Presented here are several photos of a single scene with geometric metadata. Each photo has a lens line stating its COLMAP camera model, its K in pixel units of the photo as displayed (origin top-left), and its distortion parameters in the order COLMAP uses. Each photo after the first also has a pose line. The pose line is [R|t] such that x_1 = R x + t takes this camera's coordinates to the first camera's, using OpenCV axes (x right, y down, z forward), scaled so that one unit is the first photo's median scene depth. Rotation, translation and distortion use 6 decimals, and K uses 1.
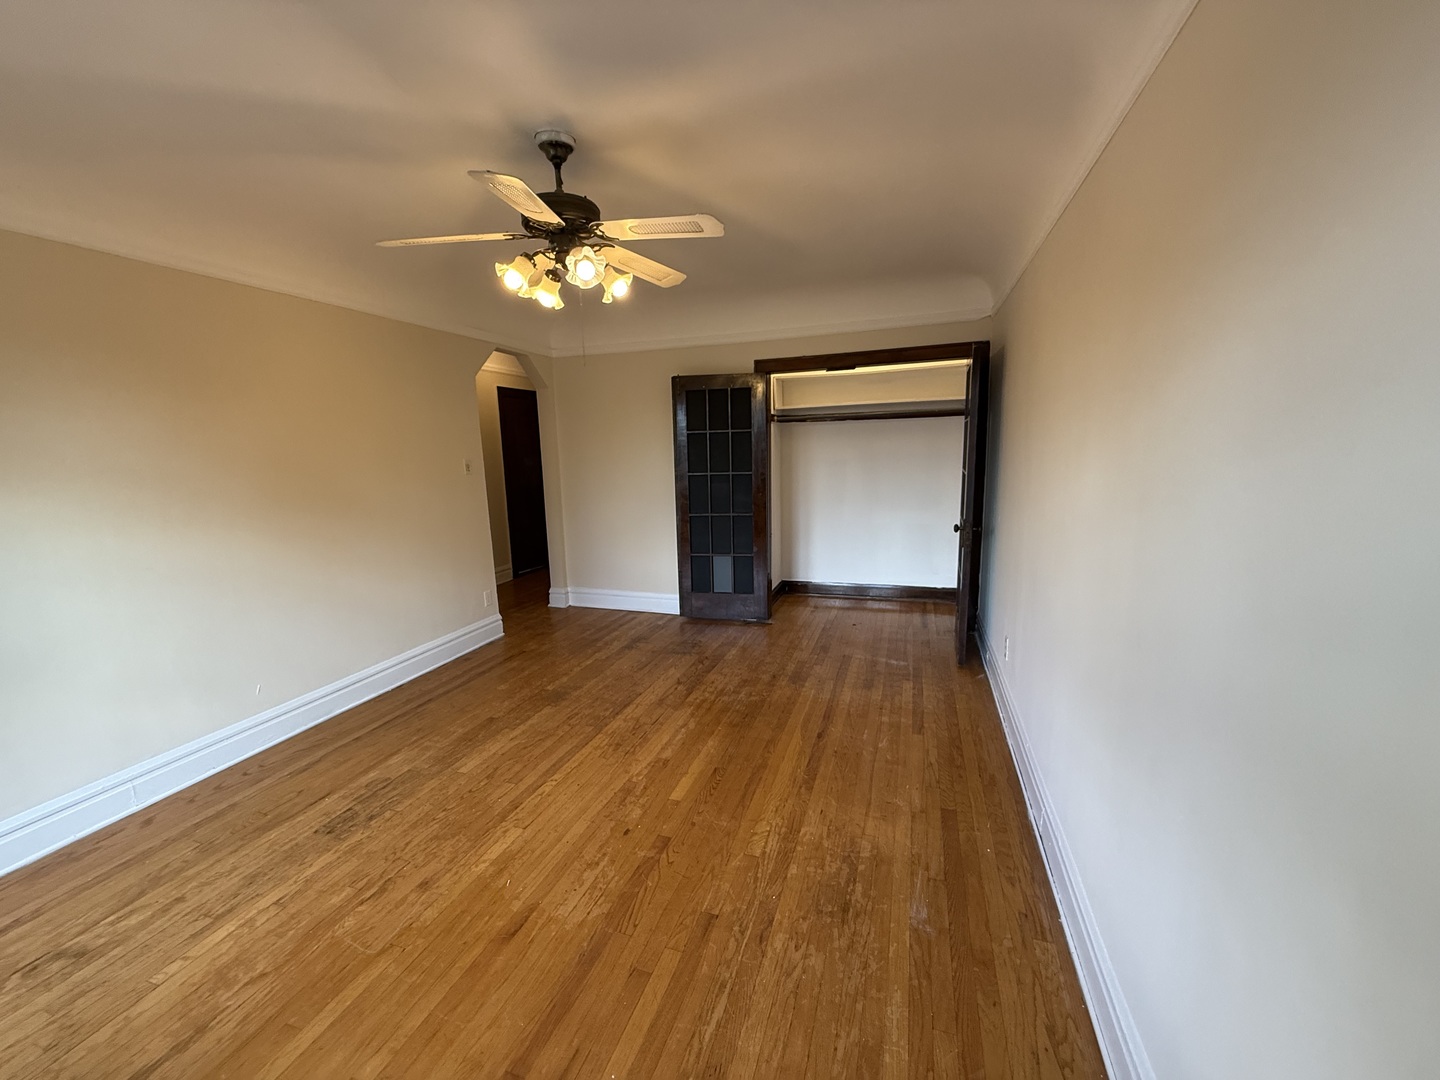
lens RADIAL K [[571.8, 0, 719.7], [0, 571.8, 540.8], [0, 0, 1]] dist [-0.000586, -0.000137]
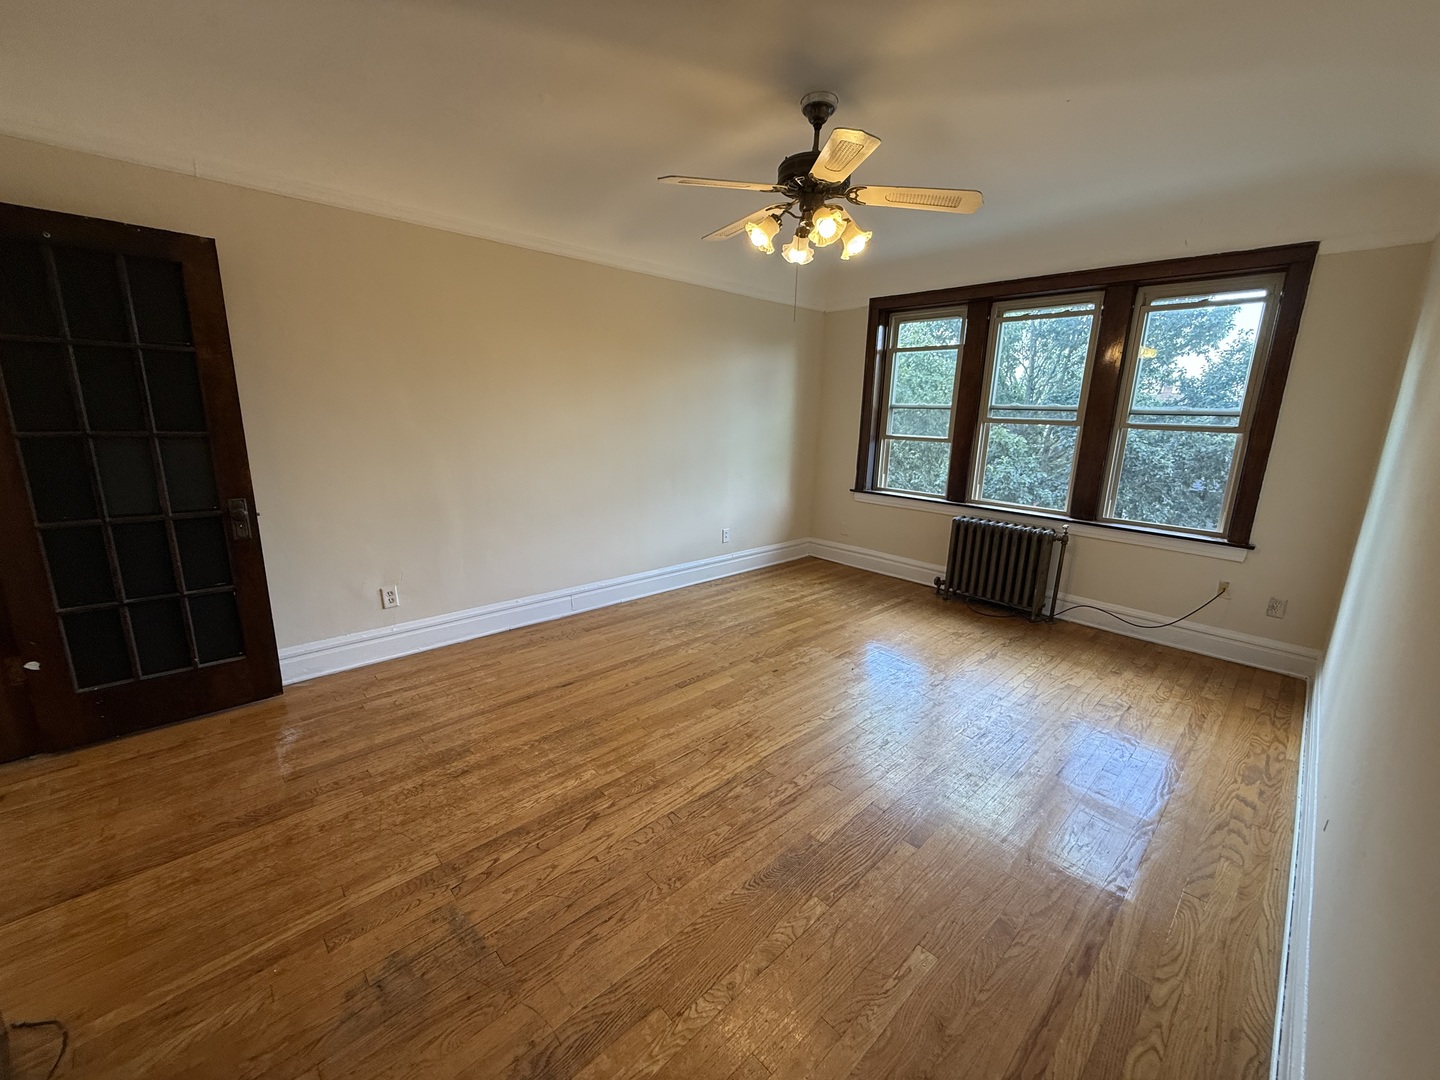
lens RADIAL K [[571.8, 0, 719.1], [0, 571.8, 539.8], [0, 0, 1]] dist [-0.000586, -0.000137]
pose [[-0.882872, -0.099216, 0.459014, -0.477131], [0.076975, 0.933634, 0.349860, -0.222000], [-0.463263, 0.344214, -0.816642, 1.528238]]
